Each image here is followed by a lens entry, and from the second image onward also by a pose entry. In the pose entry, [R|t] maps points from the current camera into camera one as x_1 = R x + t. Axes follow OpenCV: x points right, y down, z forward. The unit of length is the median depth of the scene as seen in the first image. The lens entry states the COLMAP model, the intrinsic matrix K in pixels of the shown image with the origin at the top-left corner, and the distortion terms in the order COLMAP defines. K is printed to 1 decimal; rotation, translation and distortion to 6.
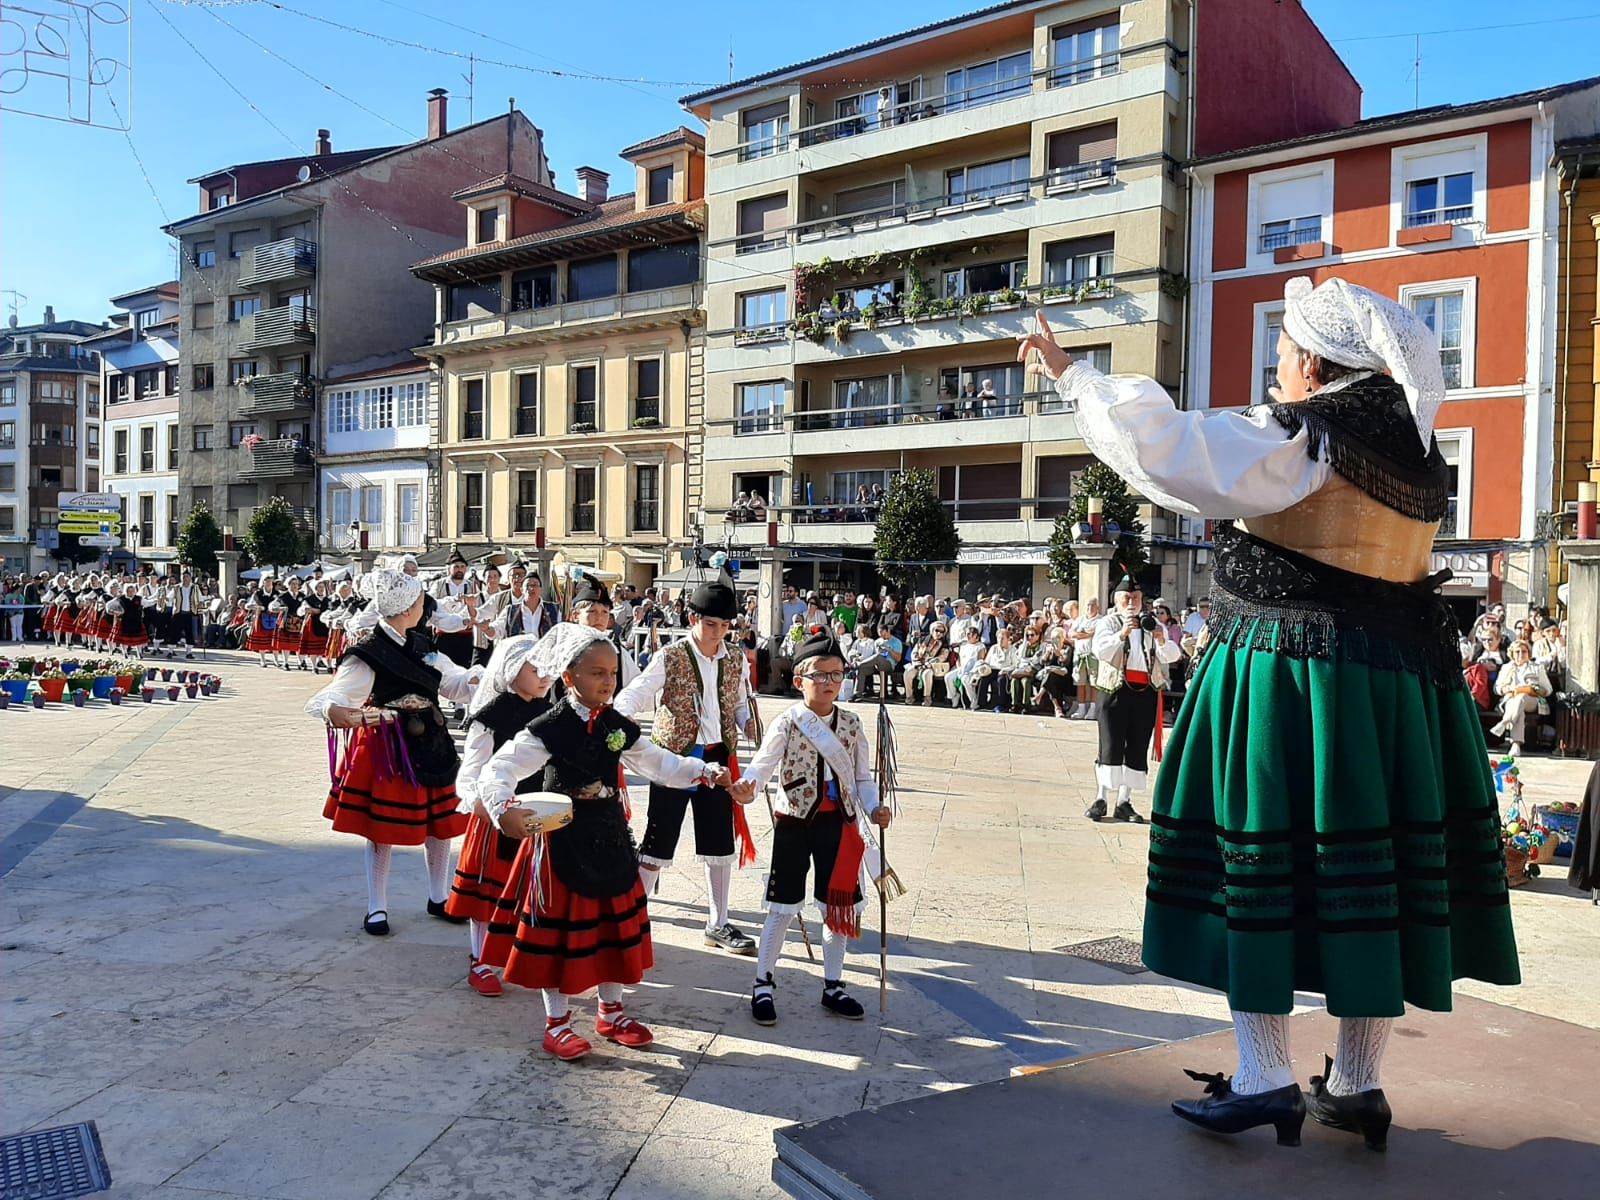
lens RADIAL K [[1270.2, 0, 790.6], [0, 1270.2, 623.6], [0, 0, 1]] dist [0.067475, -0.125493]
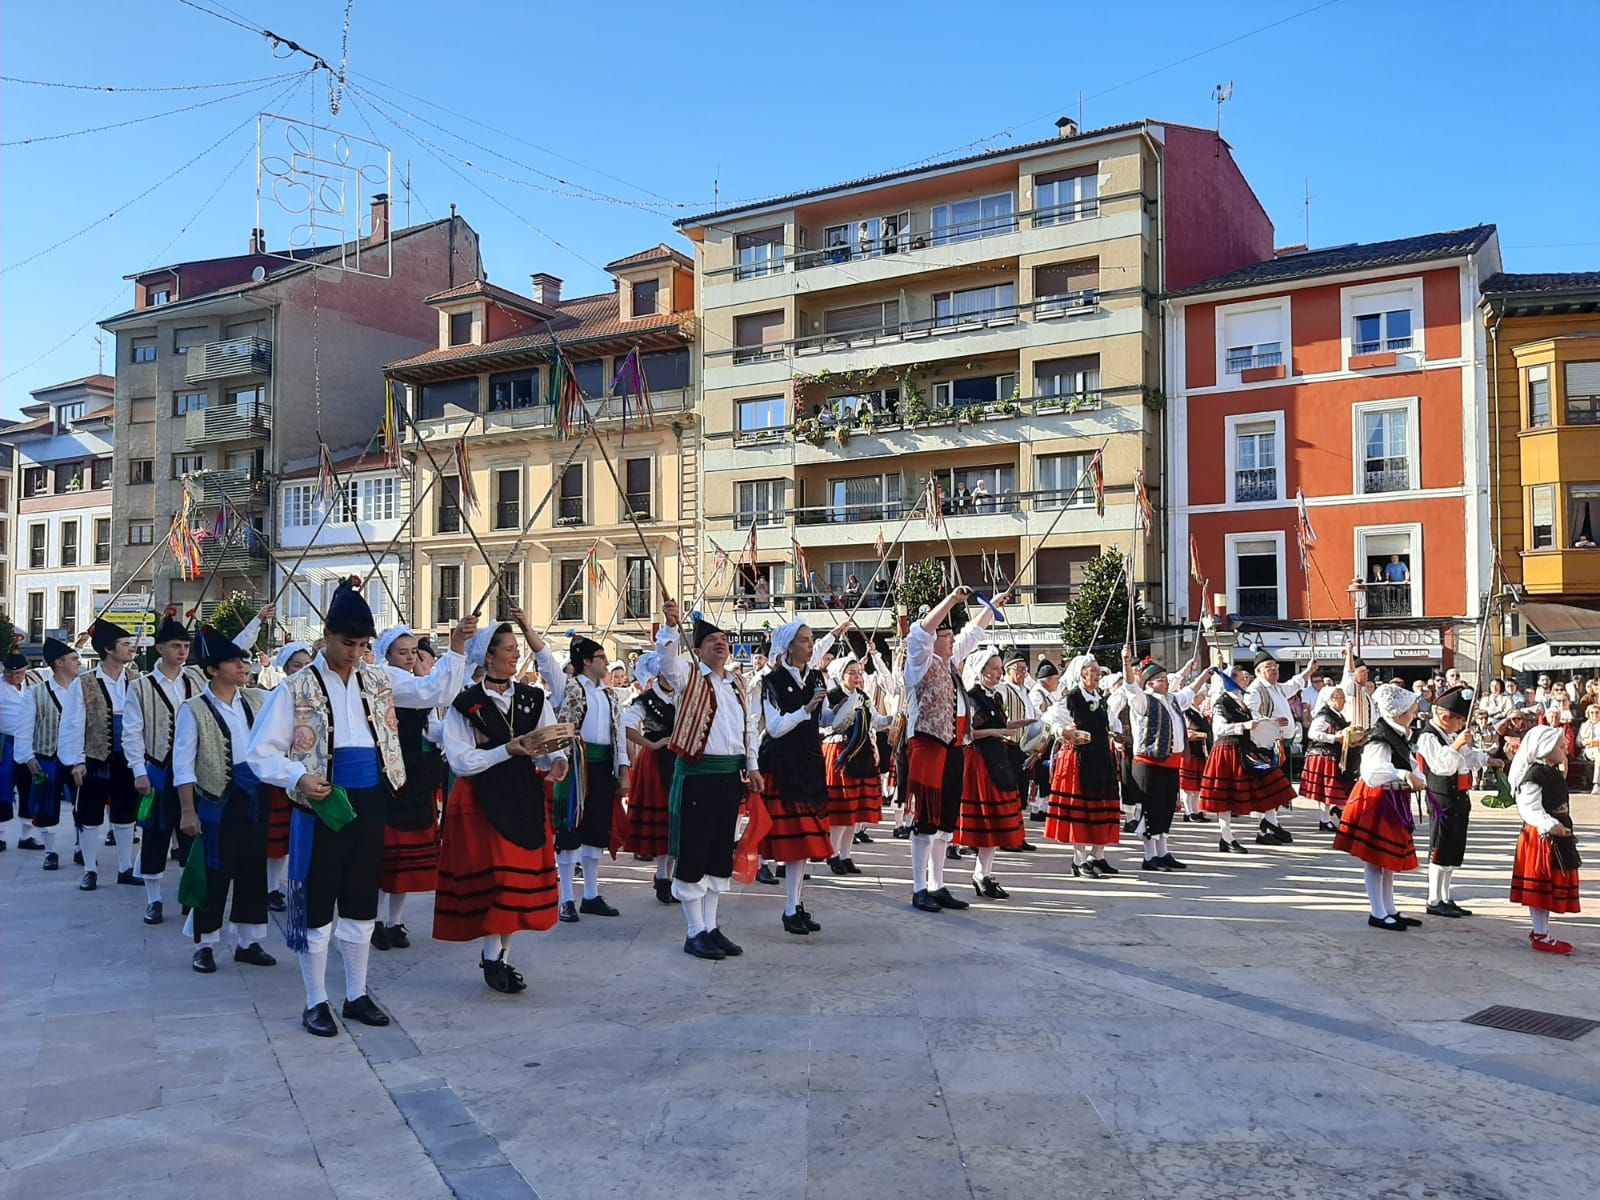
lens RADIAL K [[1270.2, 0, 781.5], [0, 1270.2, 623.8], [0, 0, 1]] dist [0.067475, -0.125493]
pose [[0.991218, -0.018204, 0.130976, -0.151856], [0.026117, 0.997919, -0.058954, -0.004239], [-0.129631, 0.061857, 0.989631, -0.063879]]
